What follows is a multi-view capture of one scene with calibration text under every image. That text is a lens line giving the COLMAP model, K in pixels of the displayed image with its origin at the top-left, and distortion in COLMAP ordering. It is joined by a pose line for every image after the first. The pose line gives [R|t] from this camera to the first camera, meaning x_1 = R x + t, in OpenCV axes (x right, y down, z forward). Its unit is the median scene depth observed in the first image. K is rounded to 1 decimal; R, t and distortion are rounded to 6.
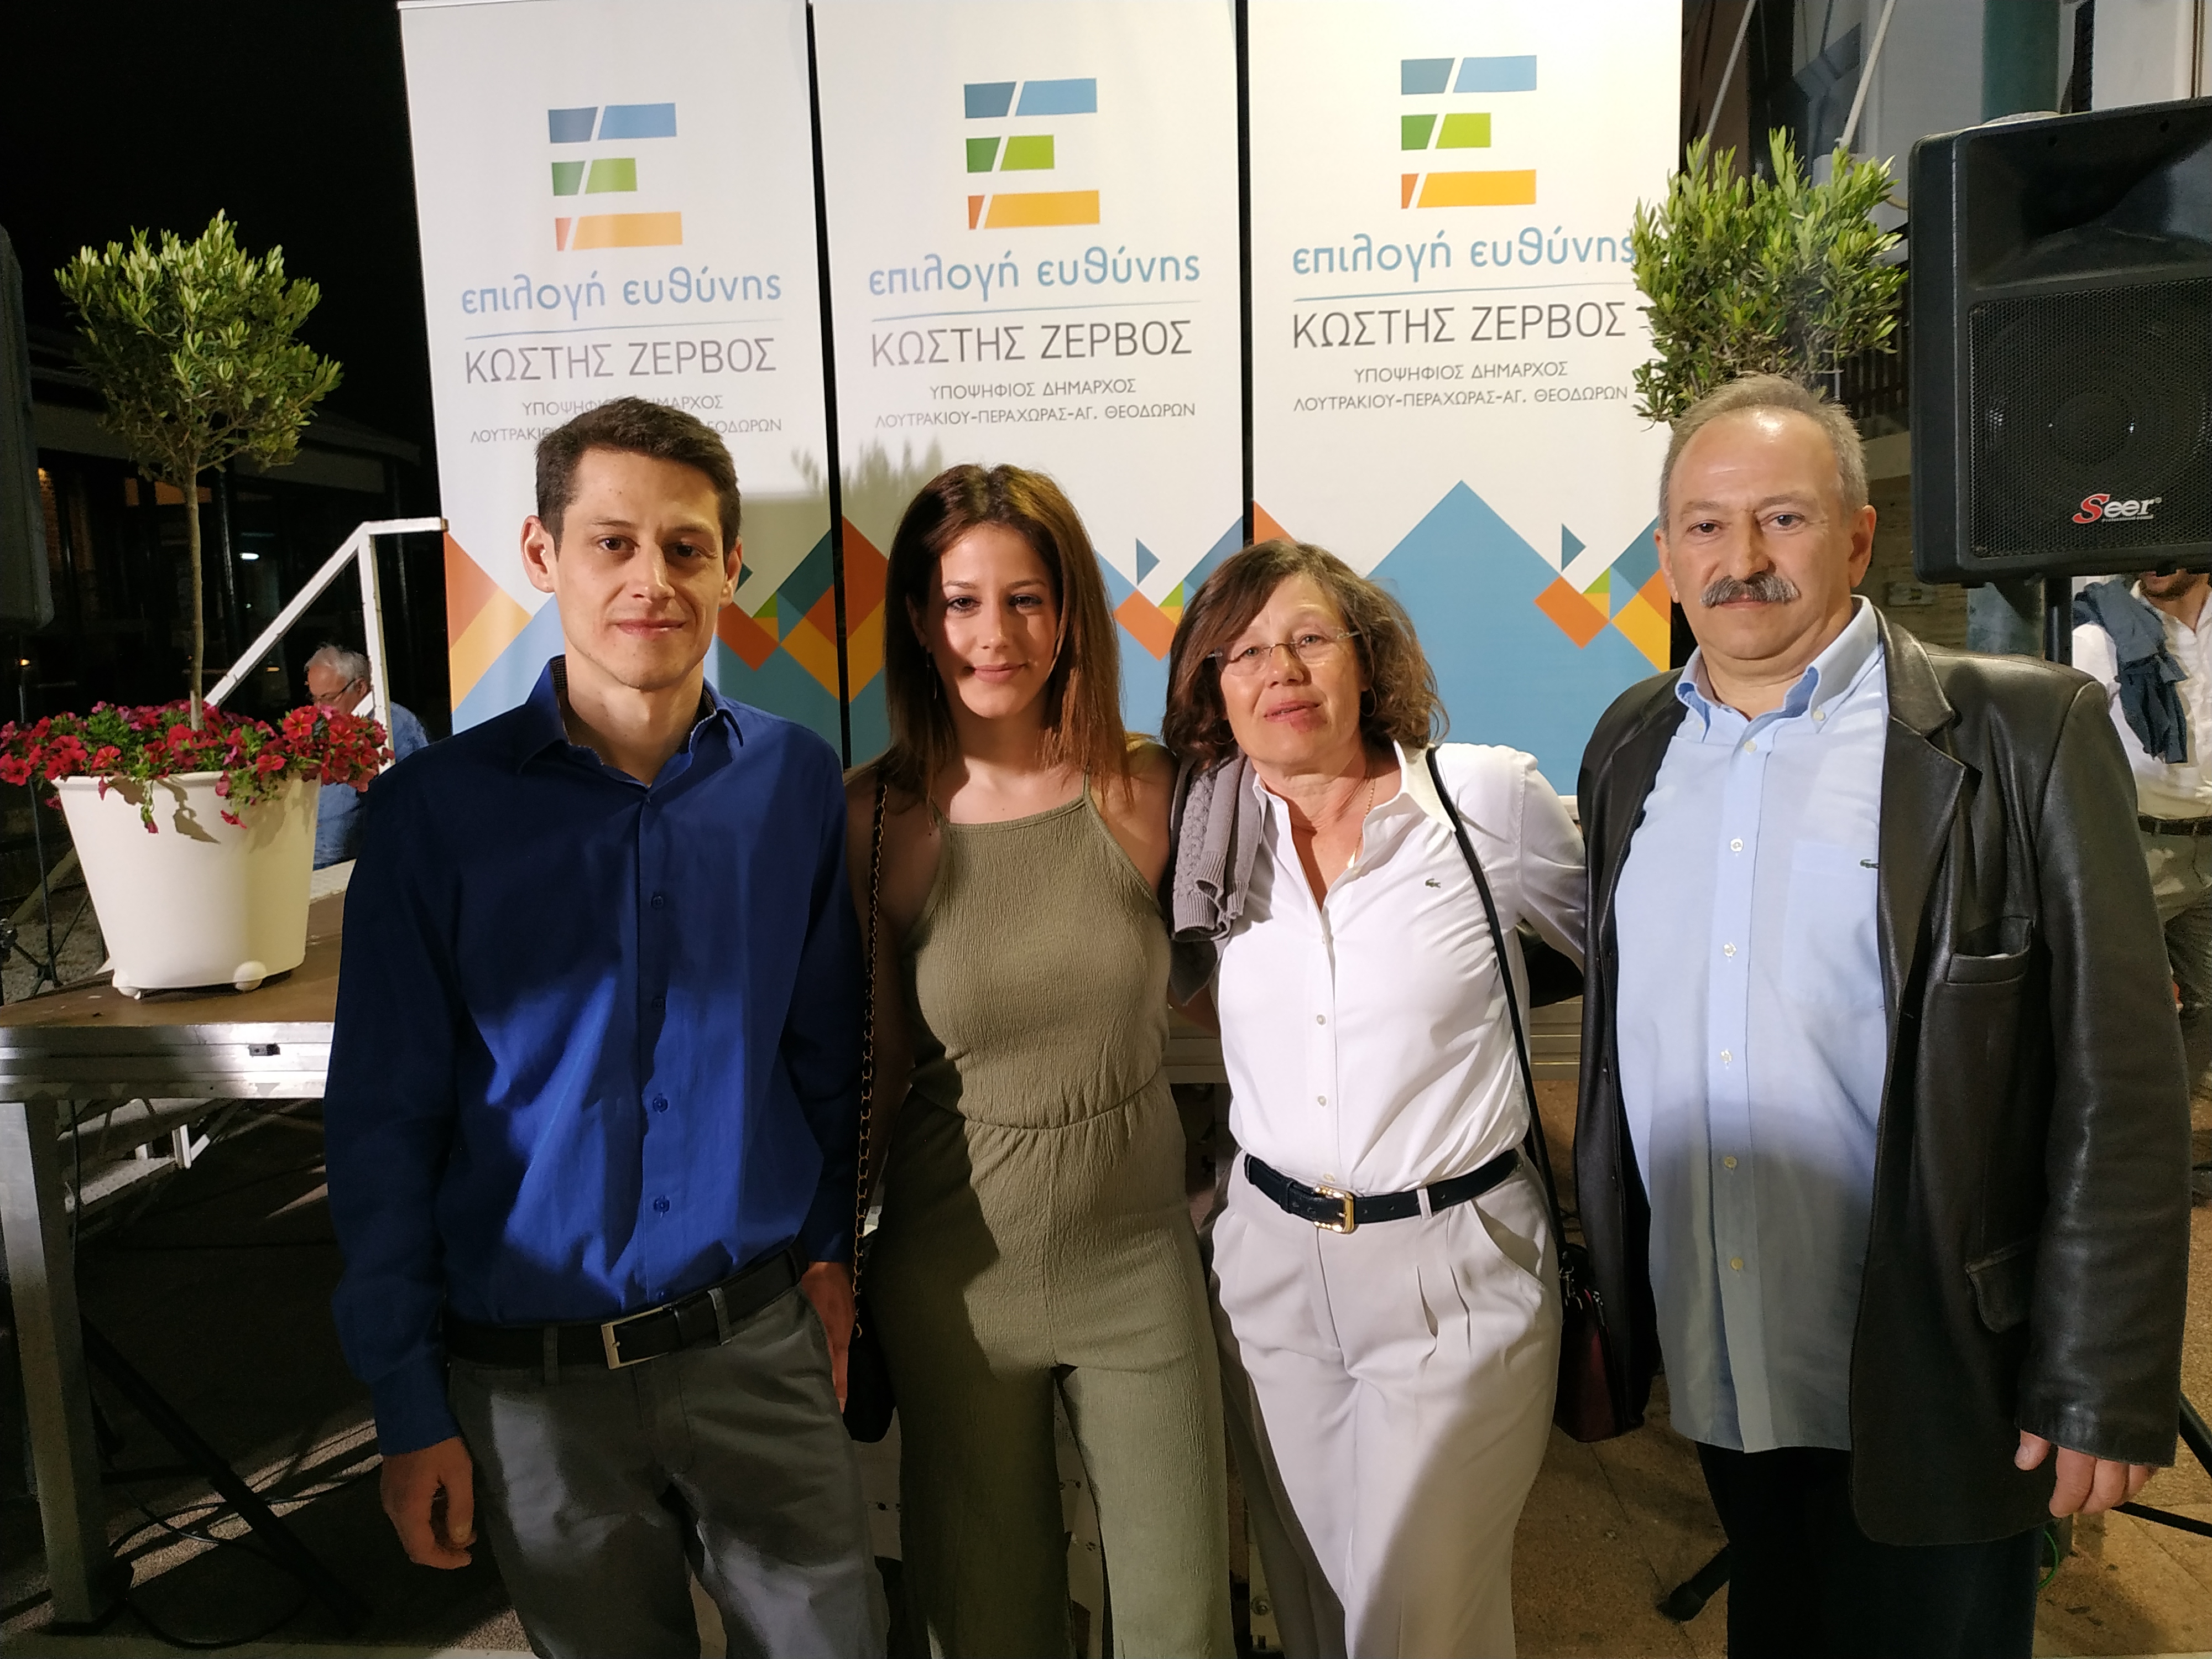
lens RADIAL K [[1650.4, 0, 1087.6], [0, 1650.4, 839.3], [0, 0, 1]] dist [-0.013476, -0.002138]
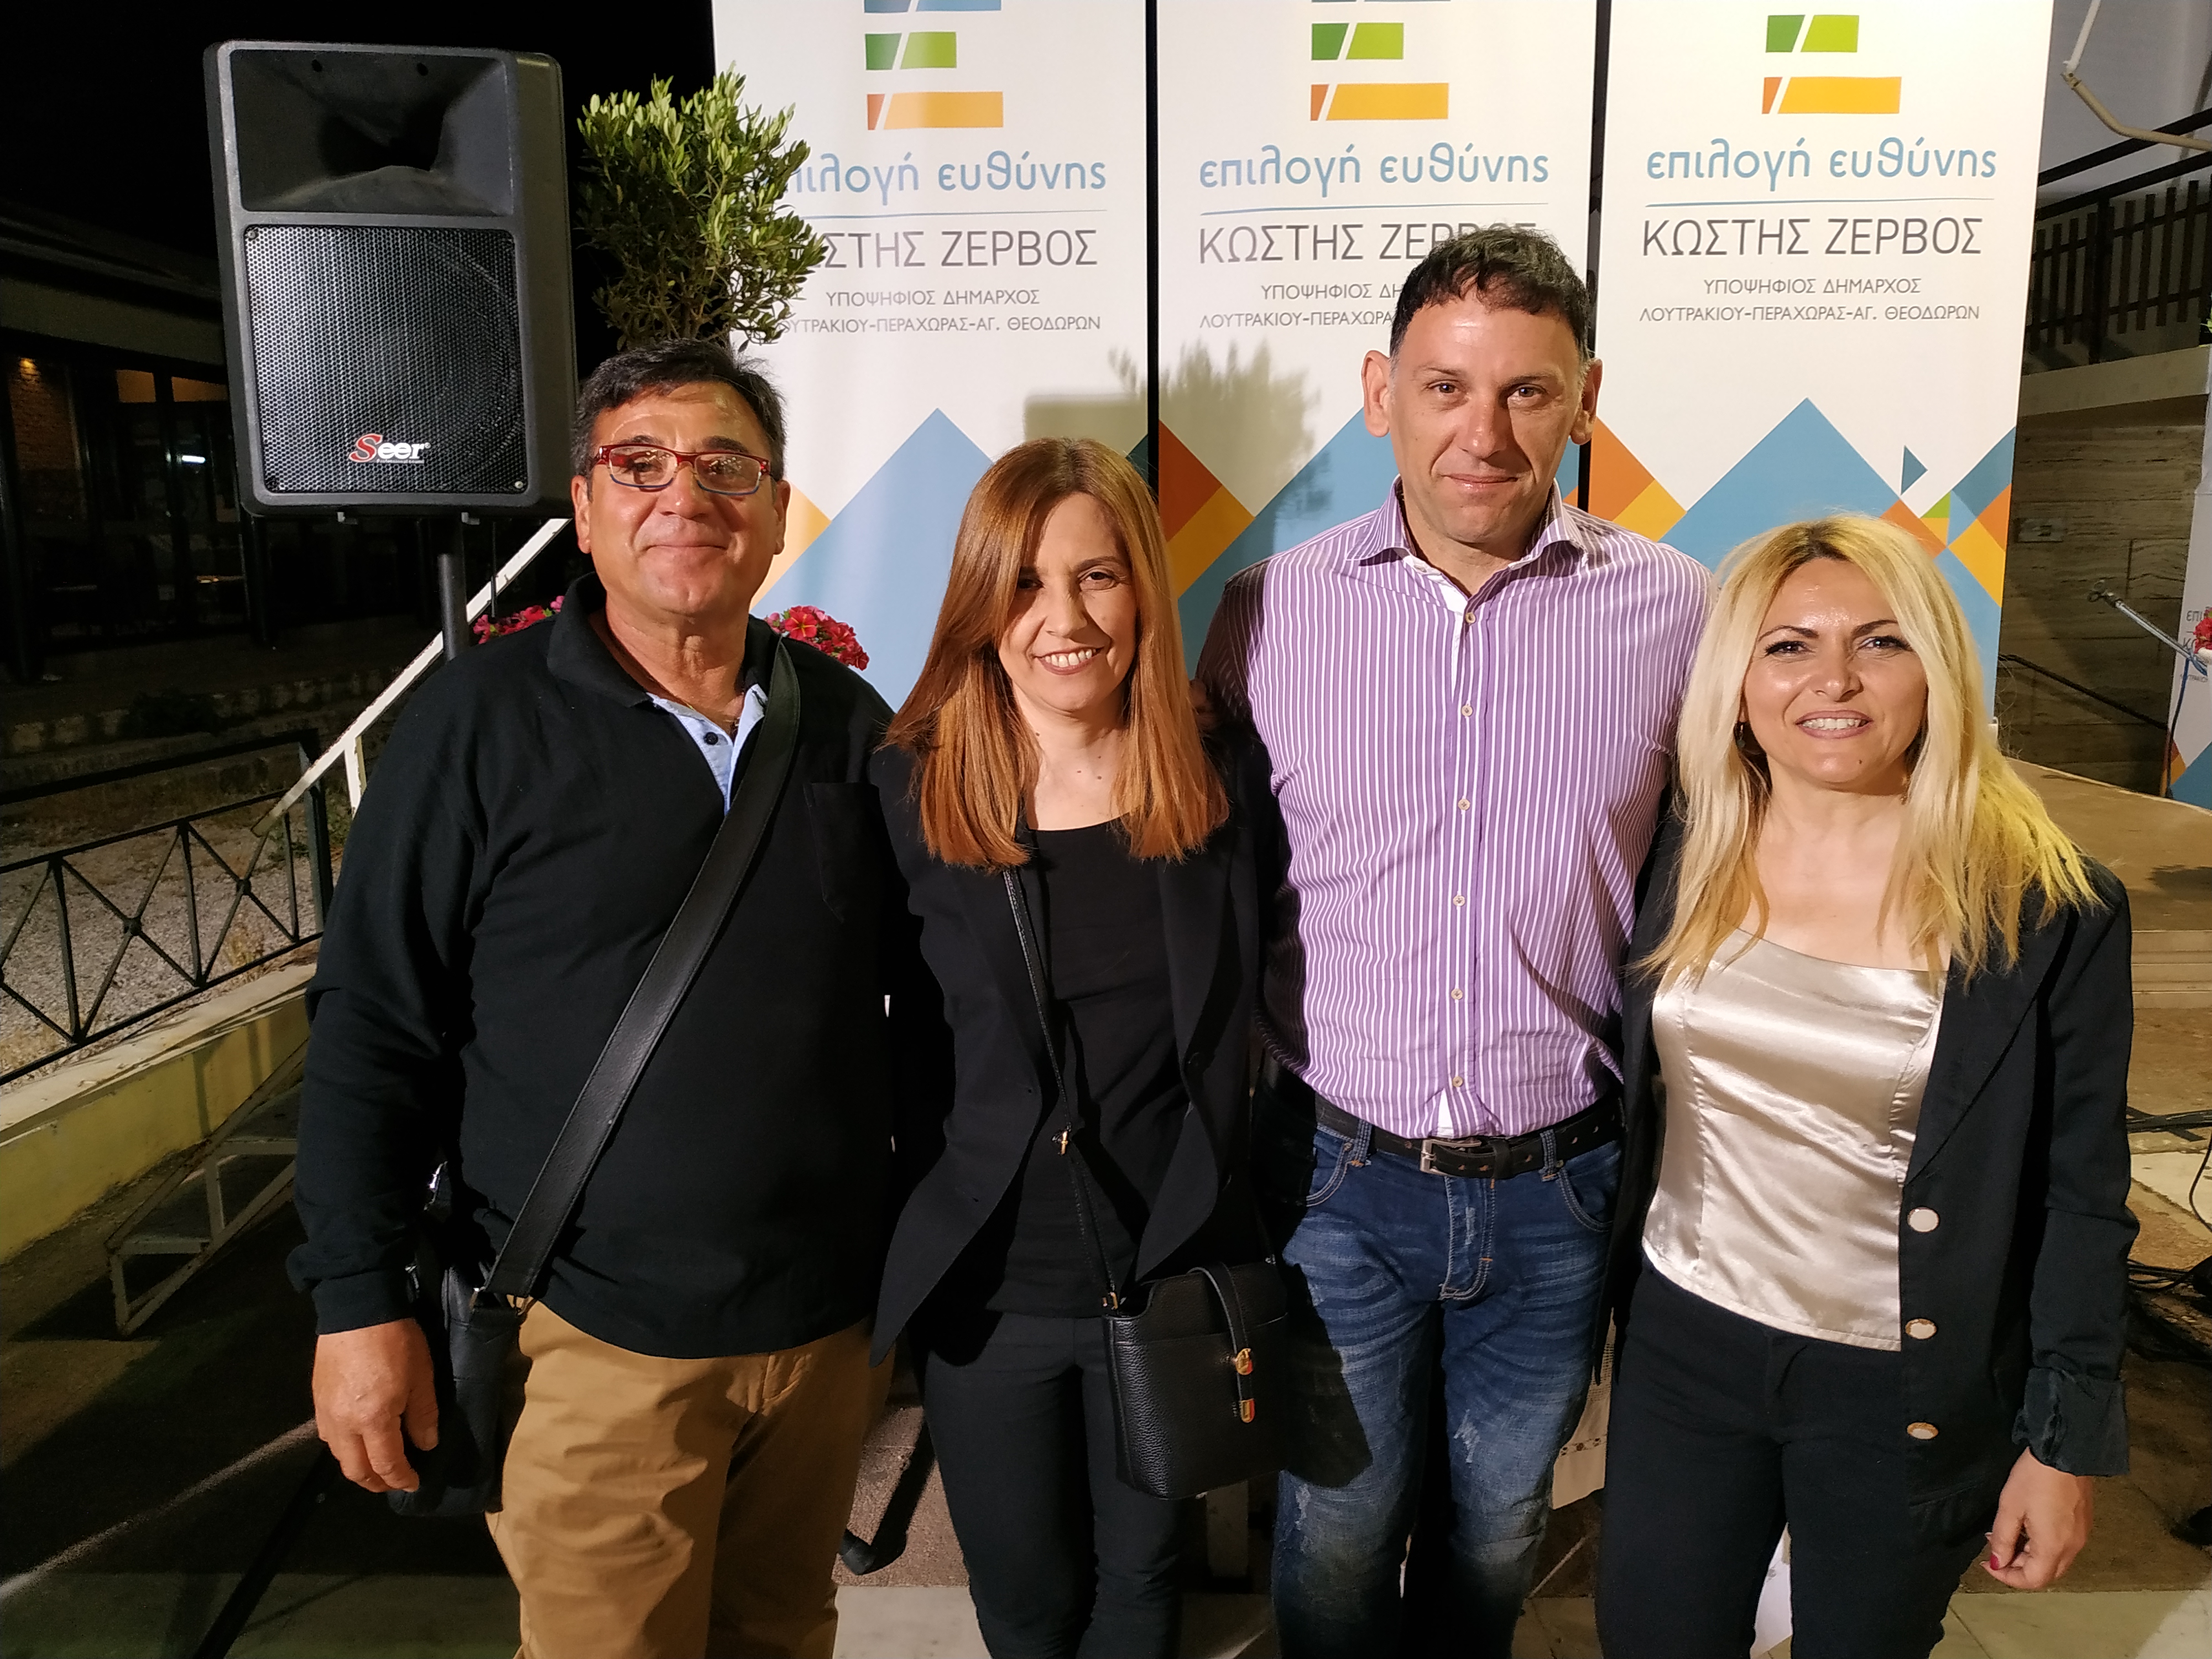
lens RADIAL K [[1650.4, 0, 1096.5], [0, 1650.4, 840.0], [0, 0, 1]] dist [-0.013476, -0.002138]
pose [[0.998912, 0.011025, 0.045311, -0.240137], [-0.013058, 0.998910, 0.044819, 0.006100], [-0.044767, -0.045362, 0.997967, 0.033078]]
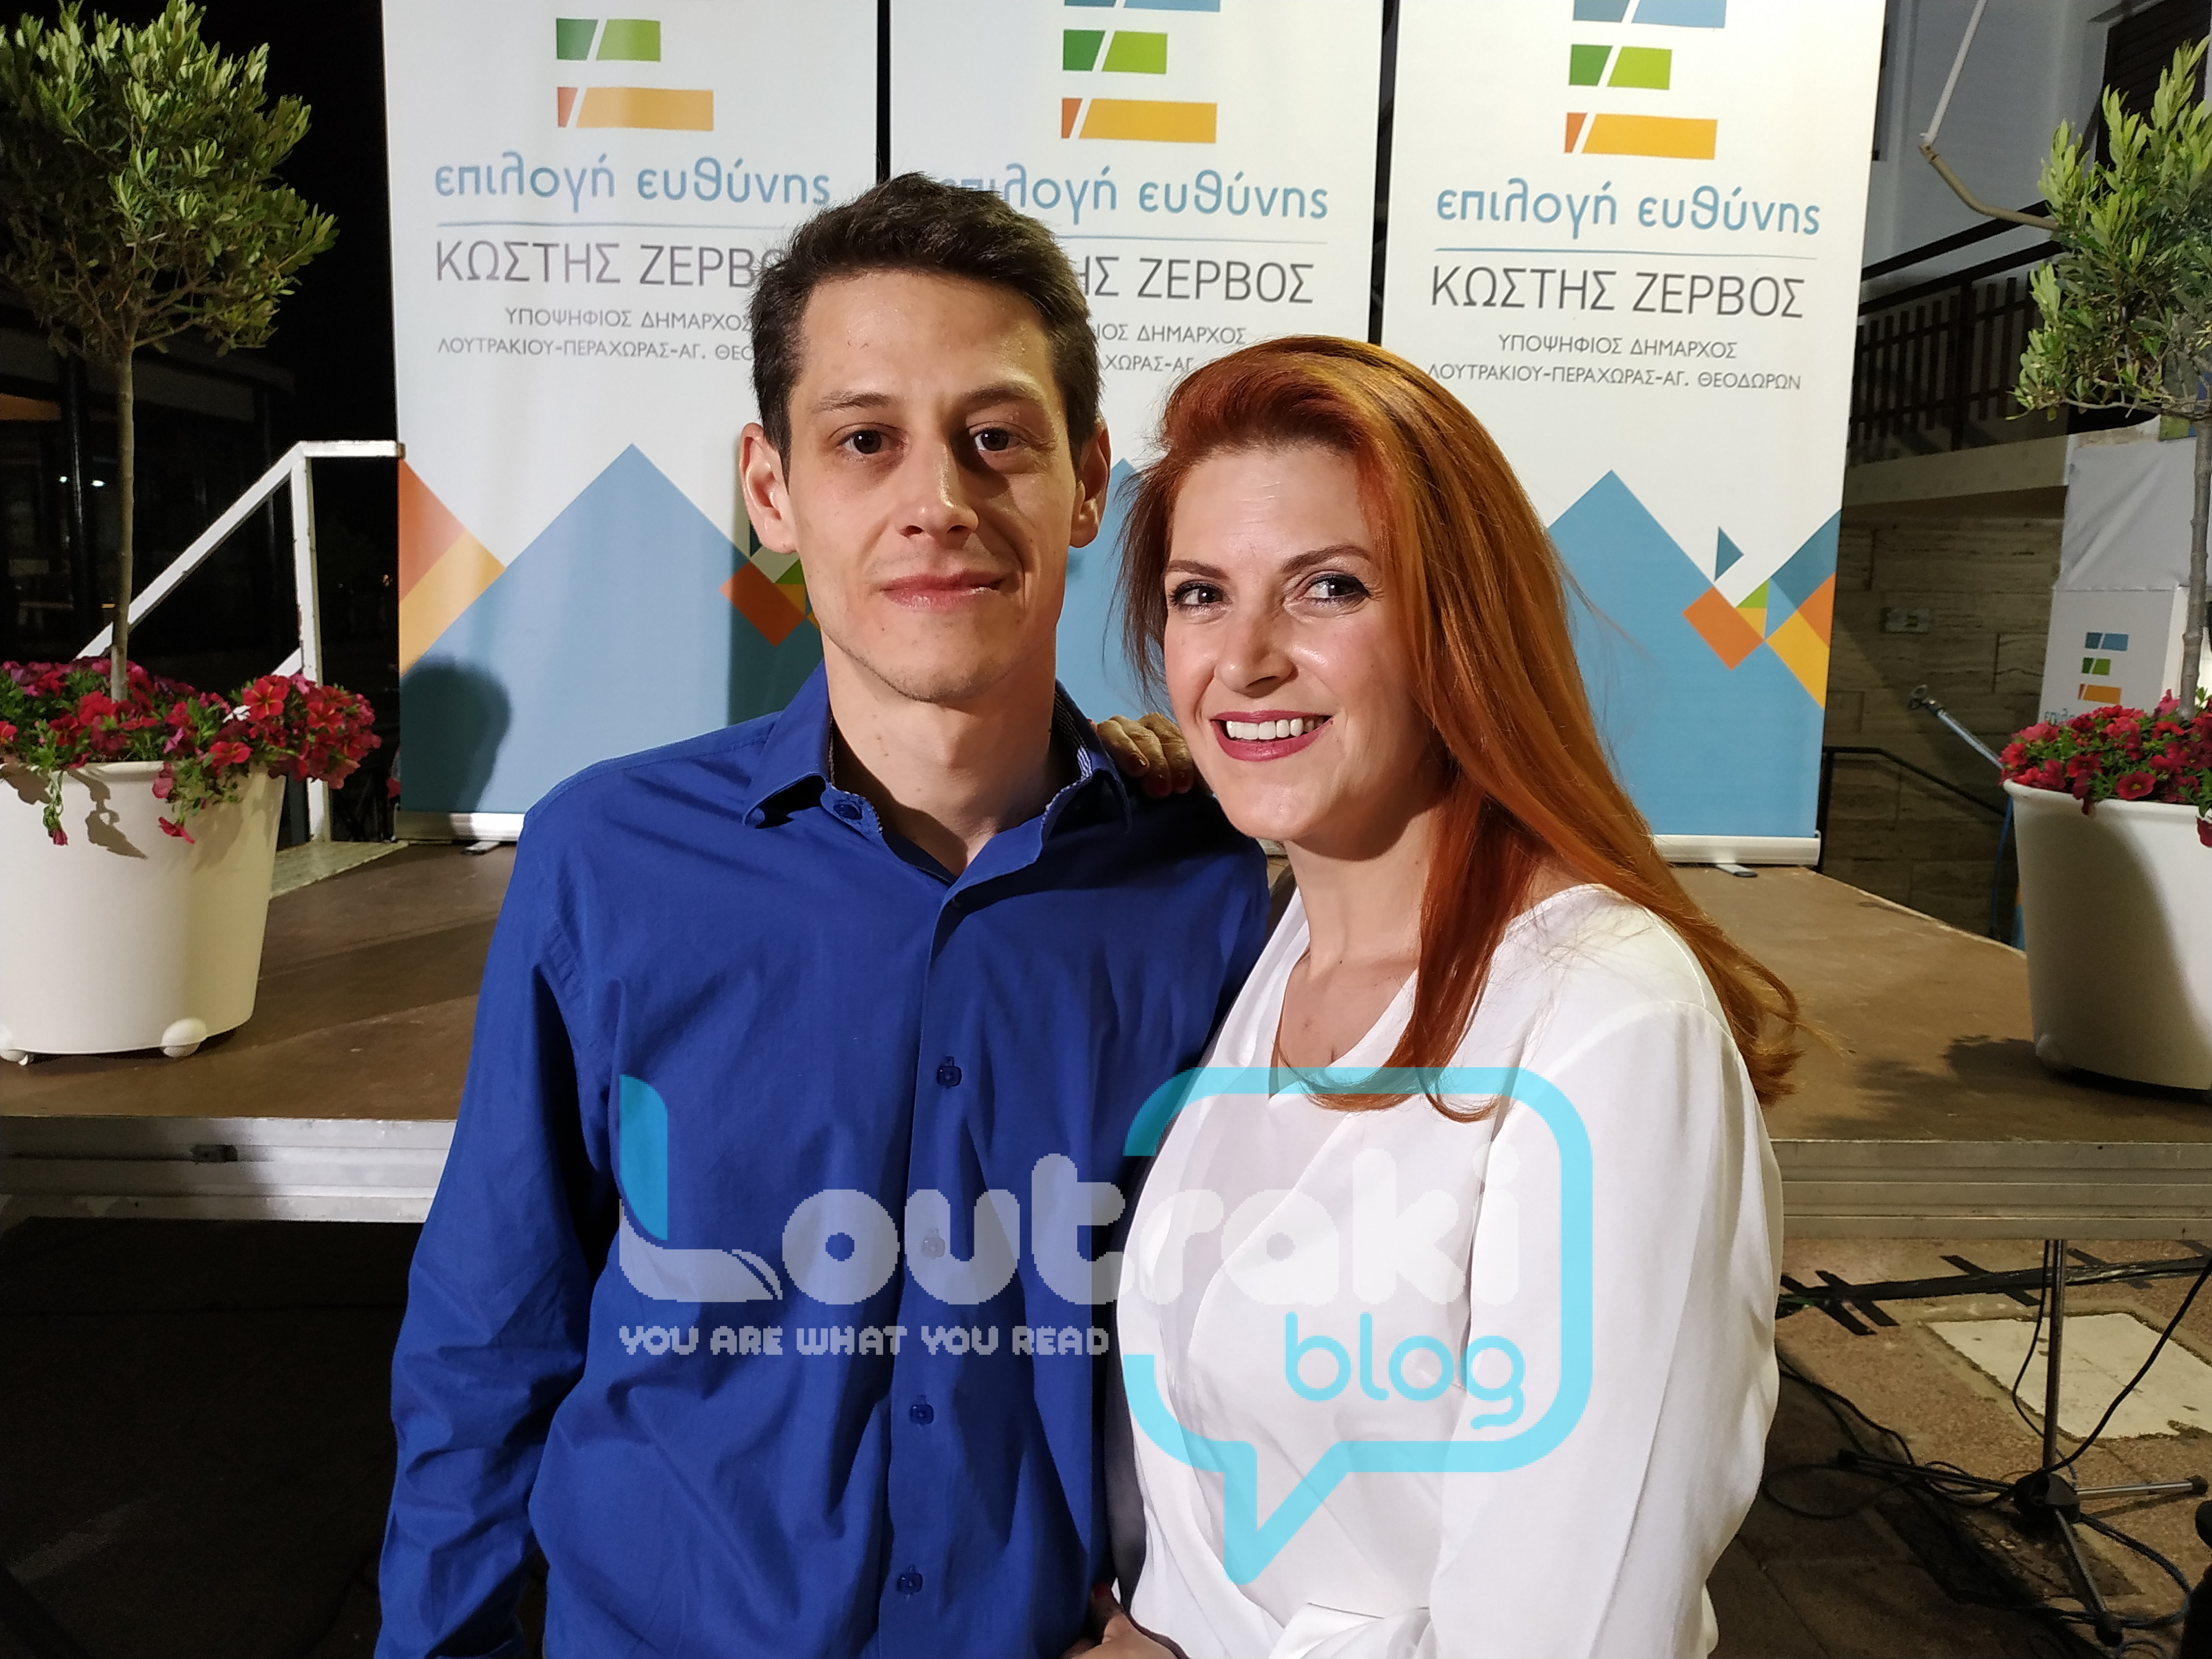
lens RADIAL K [[1650.4, 0, 1111.0], [0, 1650.4, 839.3], [0, 0, 1]] dist [-0.013476, -0.002138]
pose [[0.994522, 0.039132, 0.096925, -0.116677], [-0.040237, 0.999145, 0.009463, -0.020102], [-0.096472, -0.013311, 0.995247, 0.155586]]
